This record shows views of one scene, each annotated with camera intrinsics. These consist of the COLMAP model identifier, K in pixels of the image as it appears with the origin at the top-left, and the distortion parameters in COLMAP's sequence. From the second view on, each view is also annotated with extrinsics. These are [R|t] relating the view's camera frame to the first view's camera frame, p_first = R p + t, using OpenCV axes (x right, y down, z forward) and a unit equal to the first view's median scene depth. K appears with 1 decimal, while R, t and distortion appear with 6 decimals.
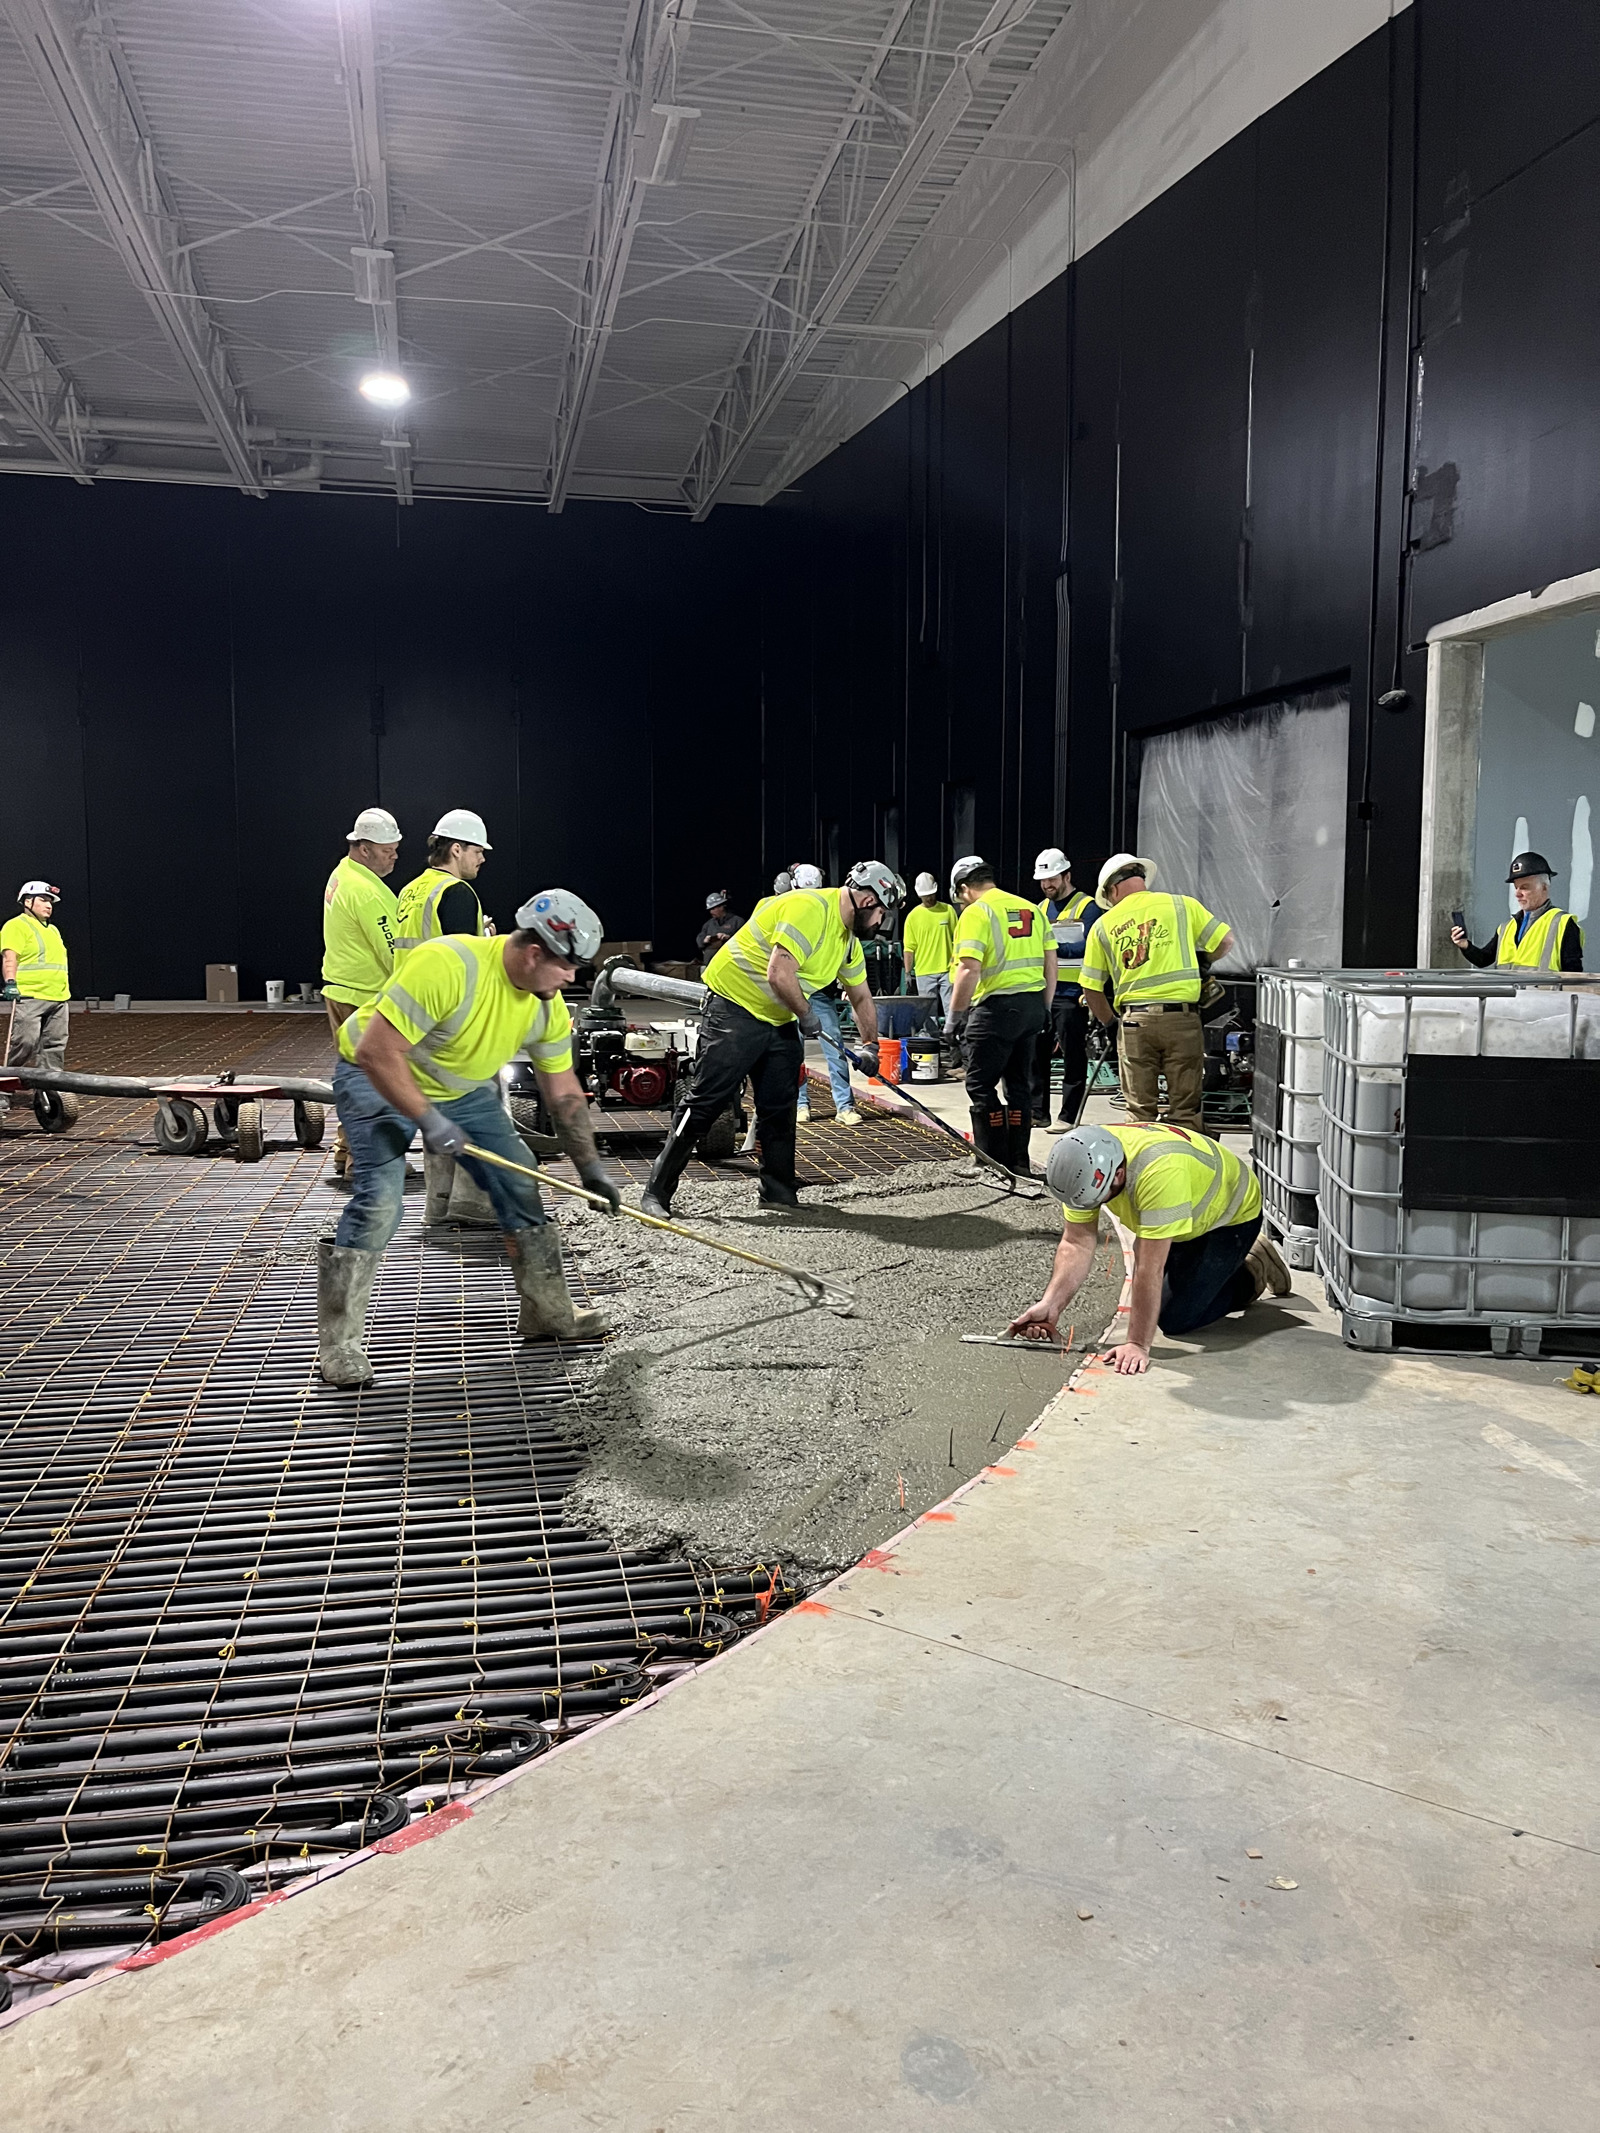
lens RADIAL K [[1617.9, 0, 822.7], [0, 1617.9, 1060.6], [0, 0, 1]] dist [0.058937, -0.073942]
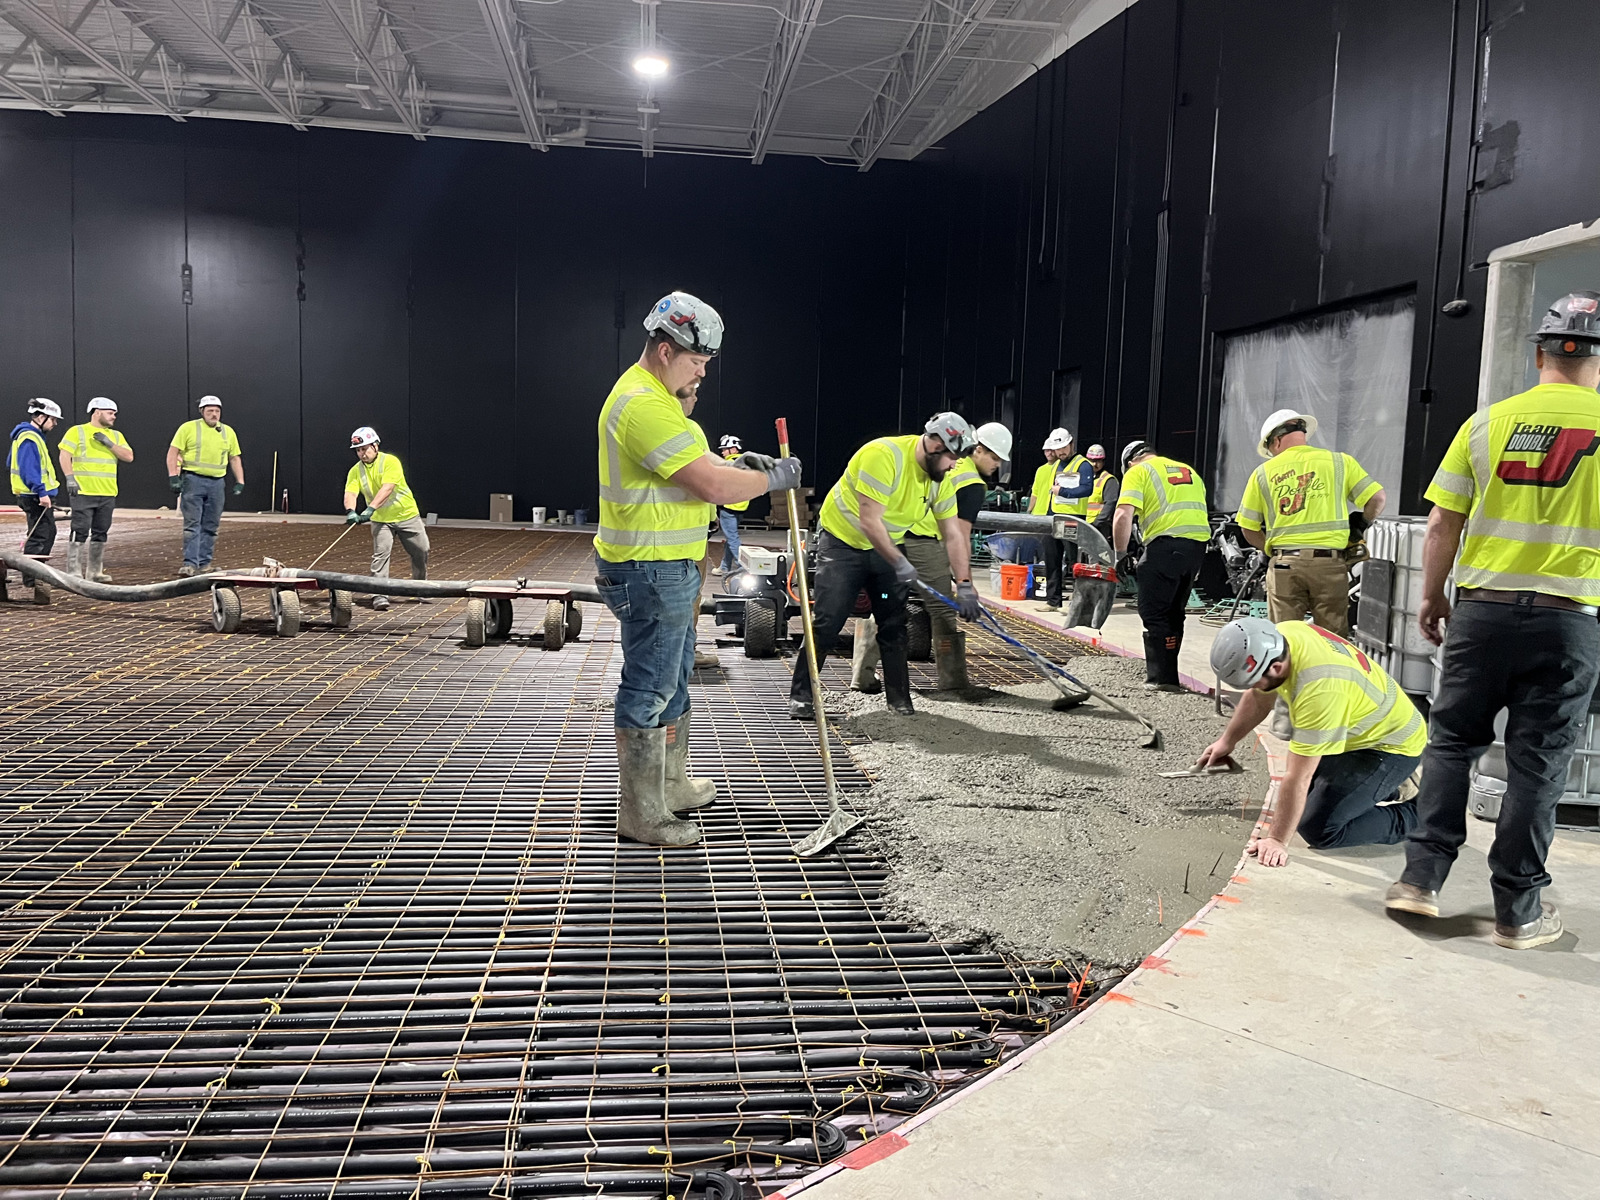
lens RADIAL K [[1213.6, 0, 811.4], [0, 1213.6, 585.8], [0, 0, 1]] dist [0.058937, -0.073942]
pose [[0.995530, 0.039299, -0.085877, -0.110364], [-0.039019, 0.999226, 0.004931, 0.015255], [0.086005, -0.001558, 0.996294, 0.027398]]
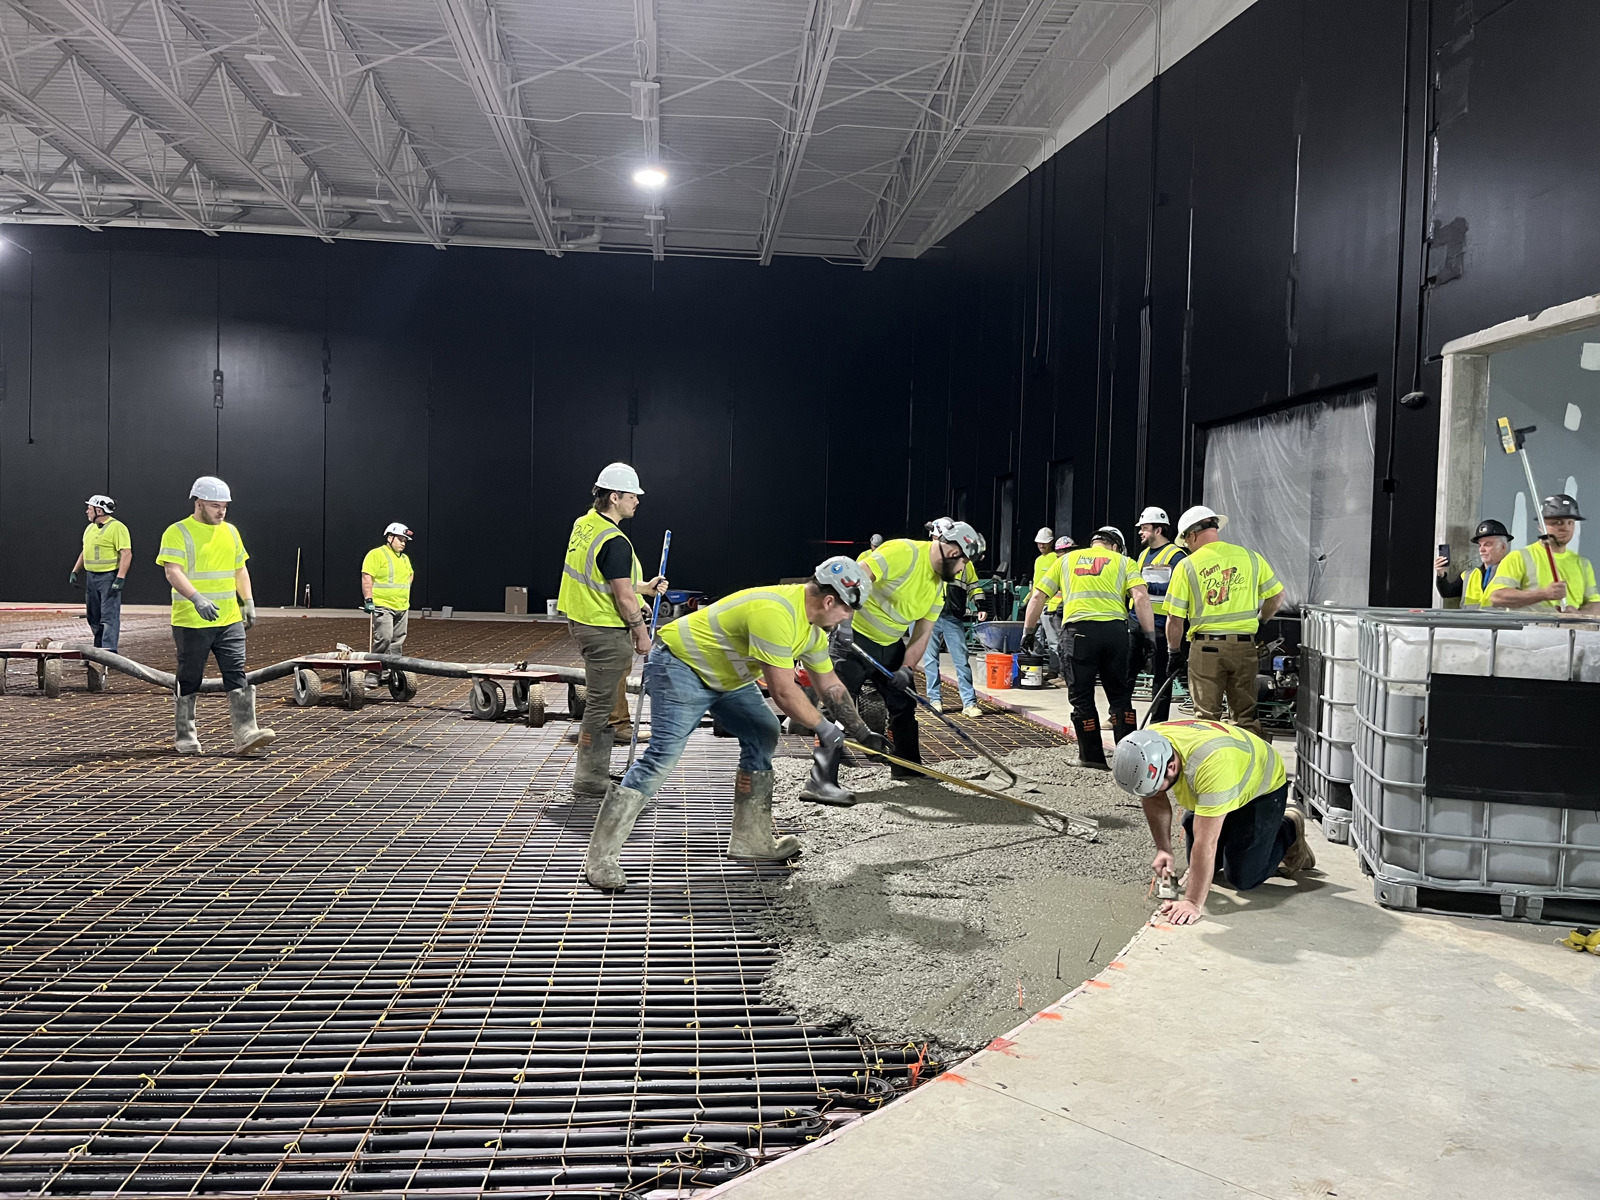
lens RADIAL K [[1213.6, 0, 797.4], [0, 1213.6, 600.9], [0, 0, 1]] dist [0.058937, -0.073942]
pose [[0.991990, 0.025584, -0.123699, -0.011264], [-0.032472, 0.998013, -0.053991, 0.007638], [0.122072, 0.057575, 0.990850, -0.003657]]
